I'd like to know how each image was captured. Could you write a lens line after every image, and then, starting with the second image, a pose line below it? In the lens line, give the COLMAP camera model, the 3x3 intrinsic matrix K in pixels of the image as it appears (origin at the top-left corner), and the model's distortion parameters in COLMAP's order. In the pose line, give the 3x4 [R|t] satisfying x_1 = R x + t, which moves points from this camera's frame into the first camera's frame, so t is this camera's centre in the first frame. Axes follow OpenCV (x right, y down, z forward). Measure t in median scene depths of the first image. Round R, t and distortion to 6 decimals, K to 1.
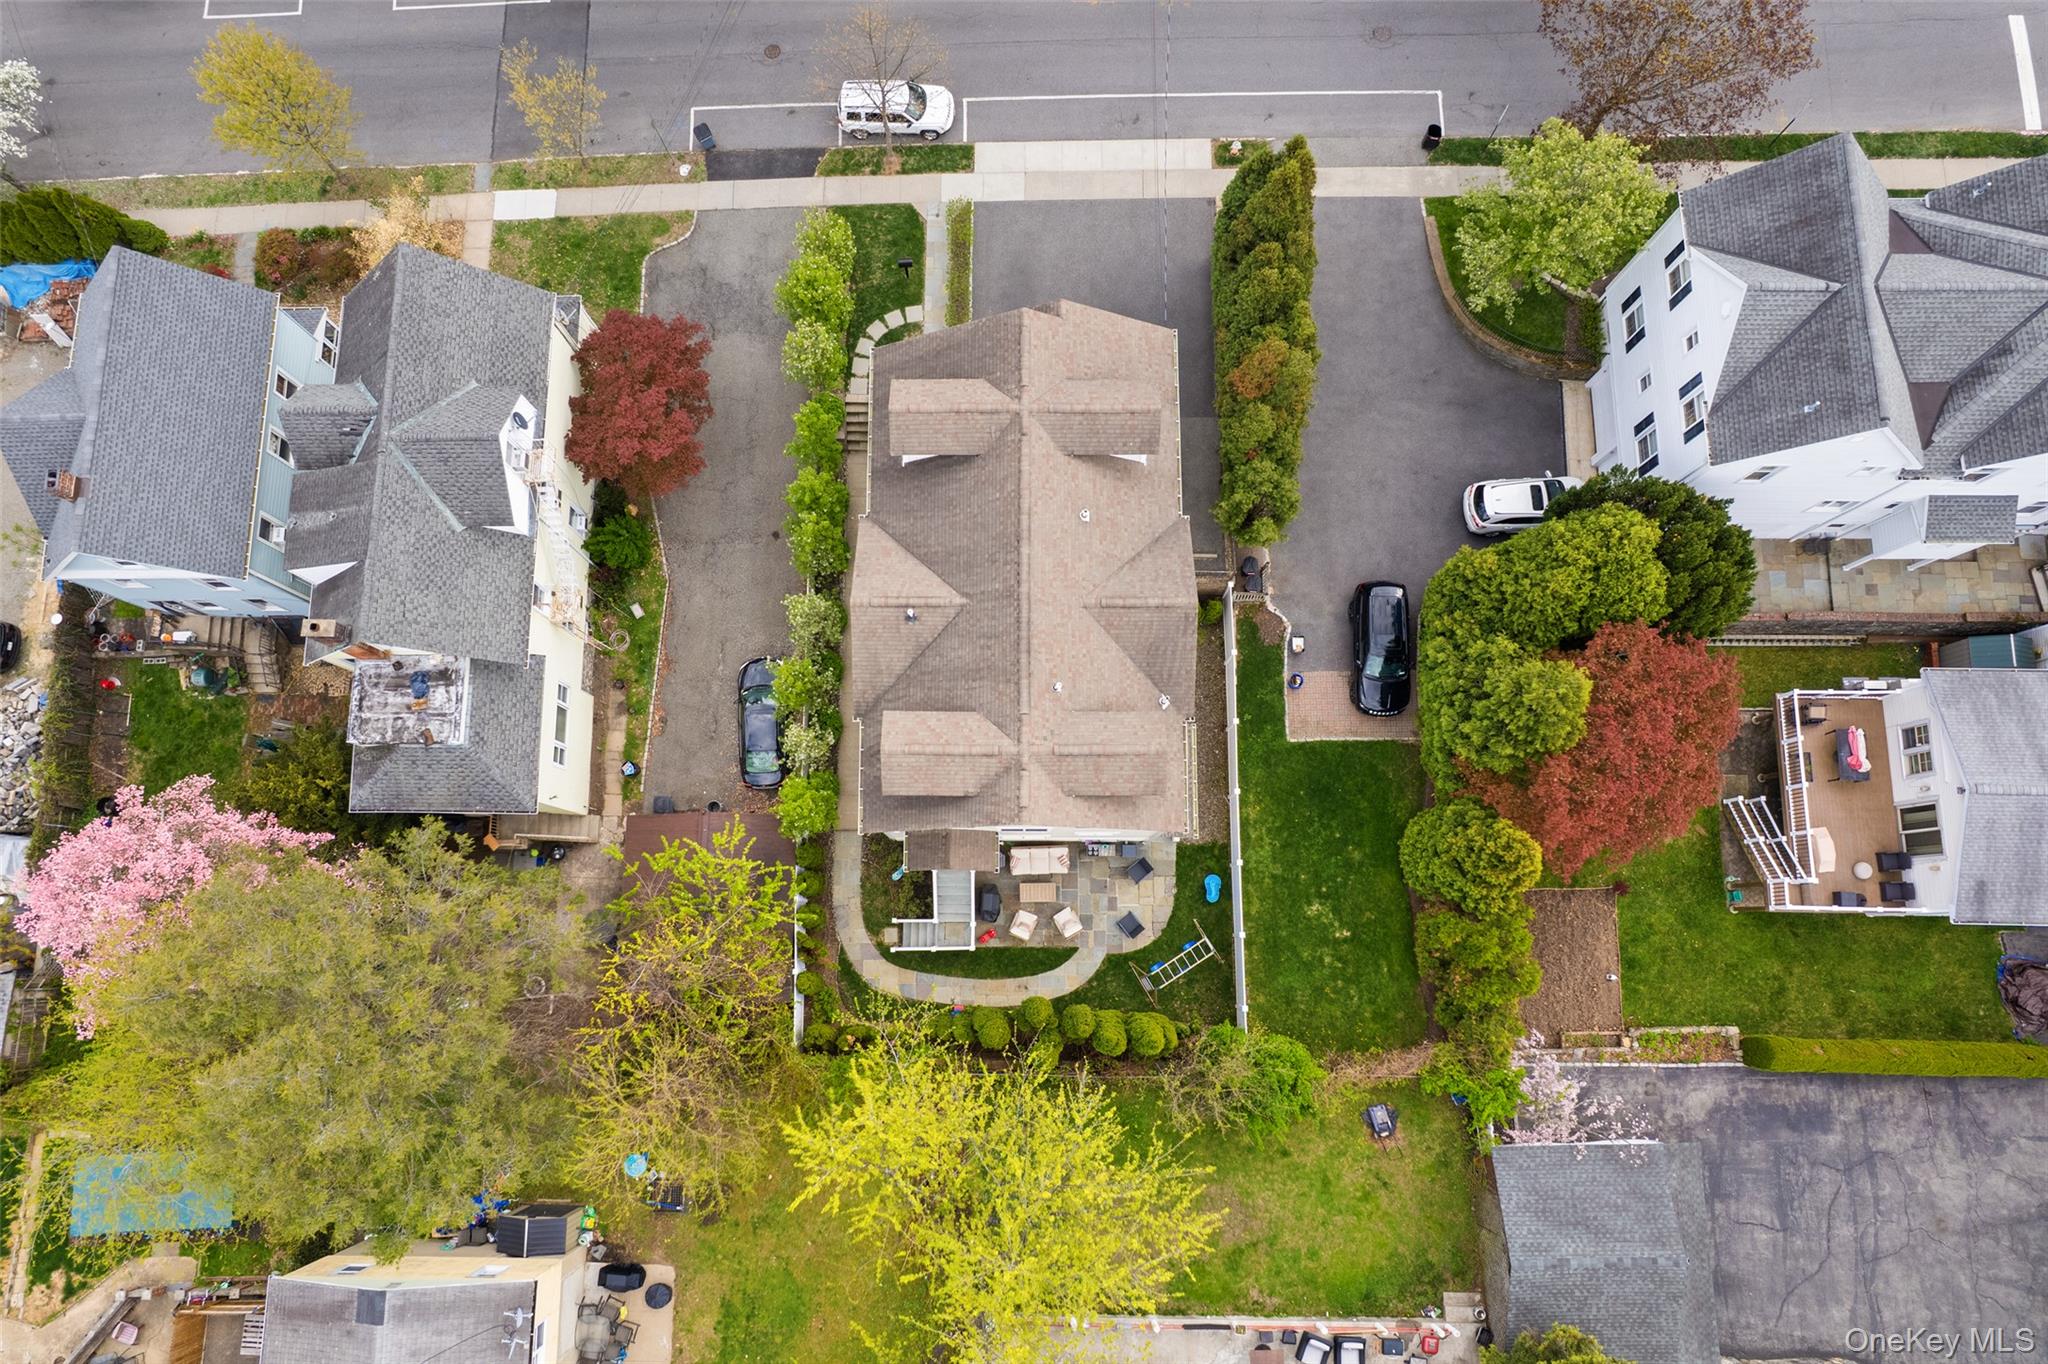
lens RADIAL K [[1321.3, 0, 1008.1], [0, 1321.3, 680.0], [0, 0, 1]] dist [-0.084918, 0.078111]
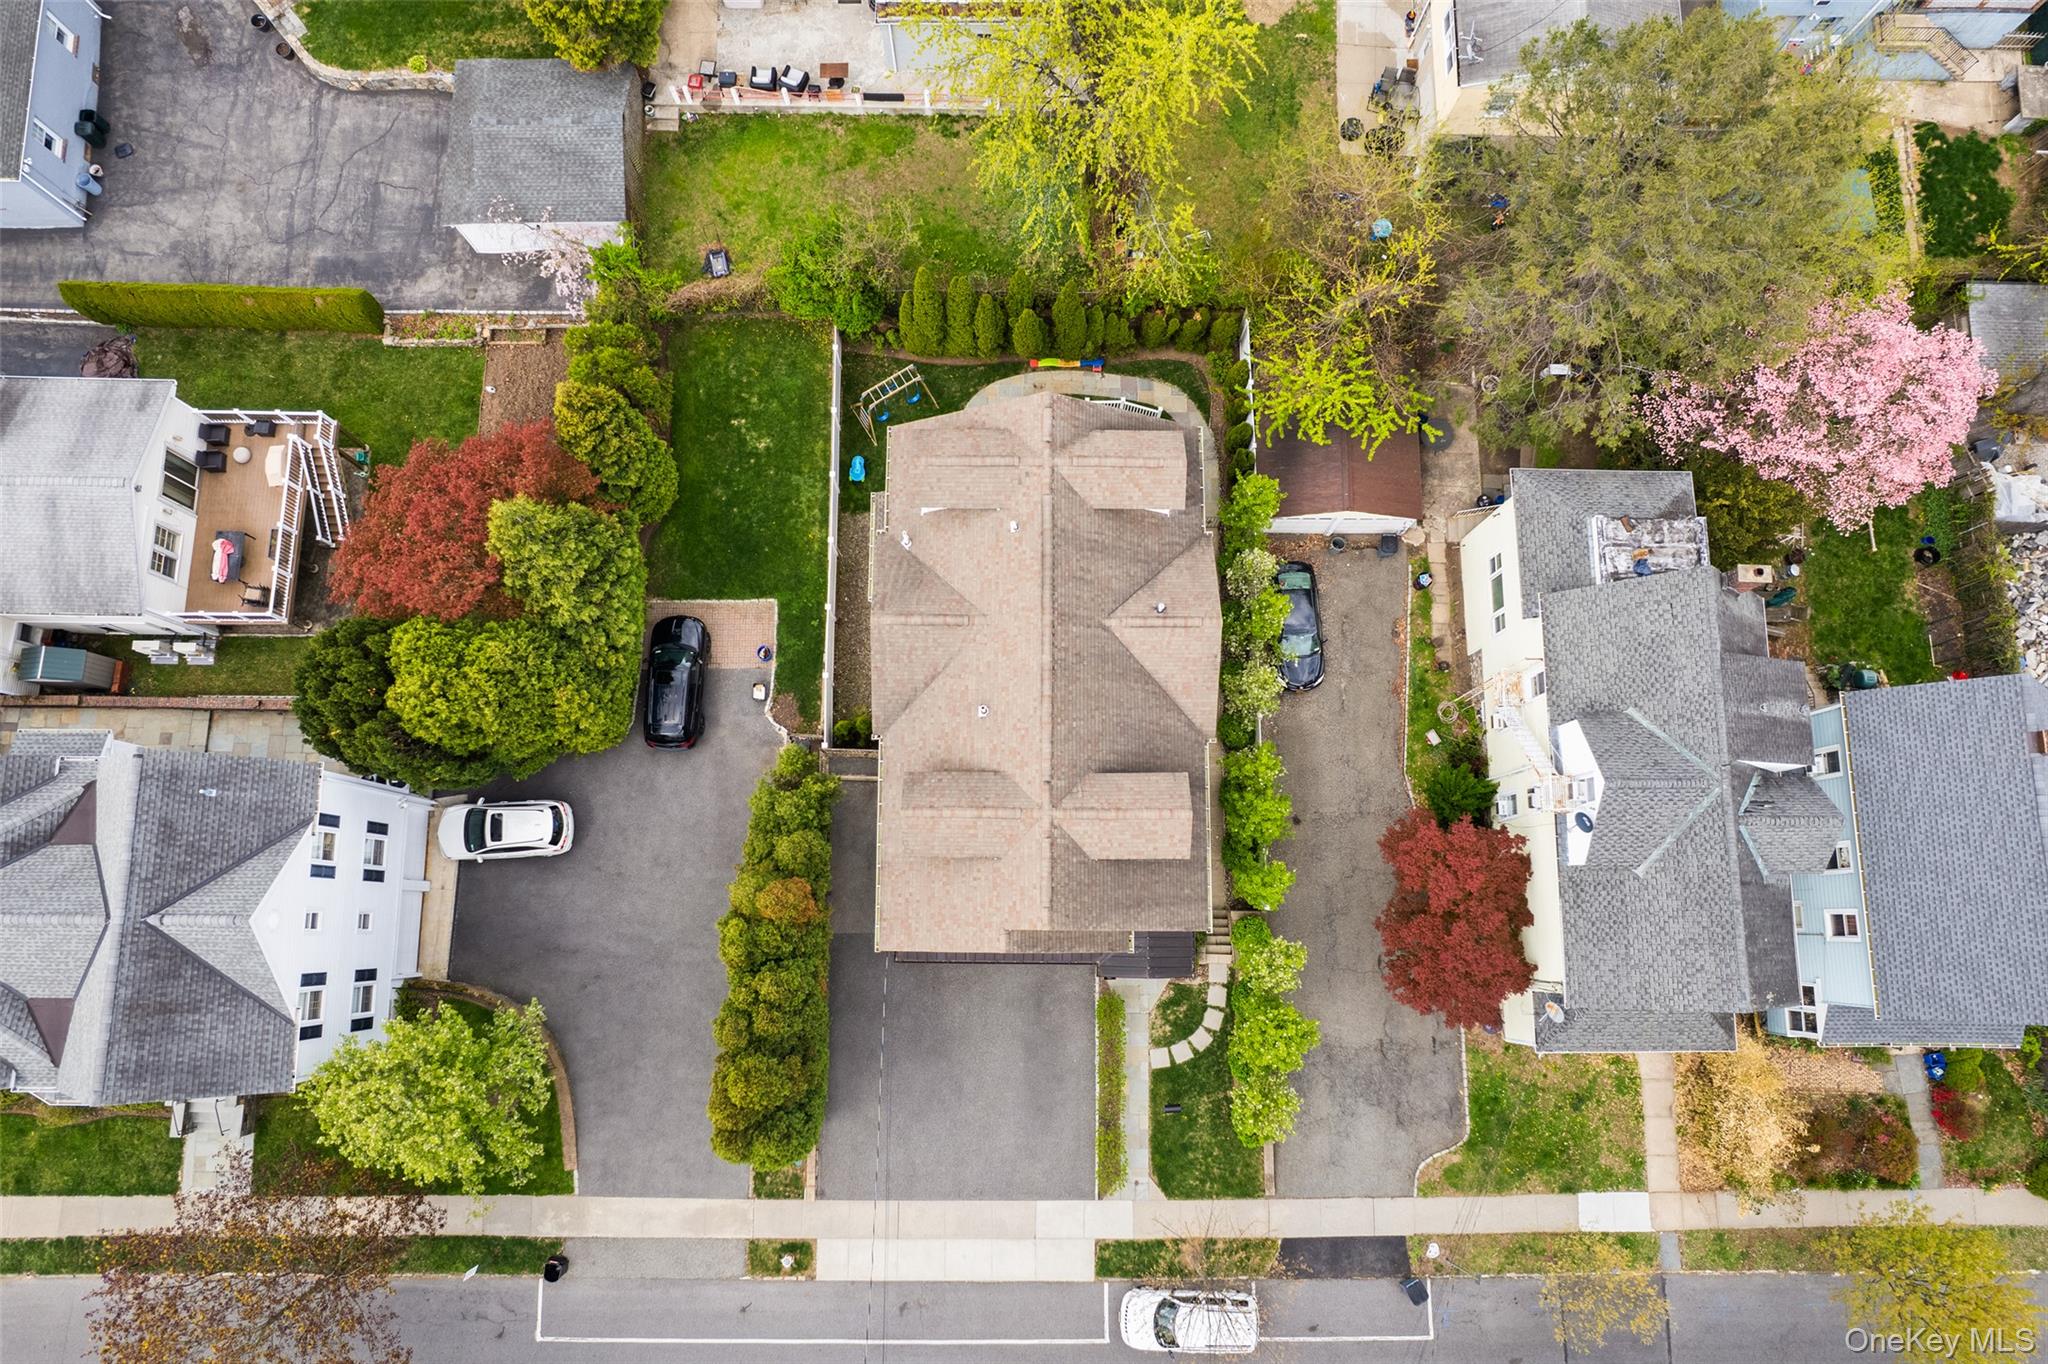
lens RADIAL K [[1321.3, 0, 1008.1], [0, 1321.3, 680.0], [0, 0, 1]] dist [-0.084918, 0.078111]
pose [[-0.999986, -0.002931, 0.004382, 0.030640], [0.004297, -0.934661, 0.355514, -0.379189], [0.003053, 0.355528, 0.934661, 0.078054]]
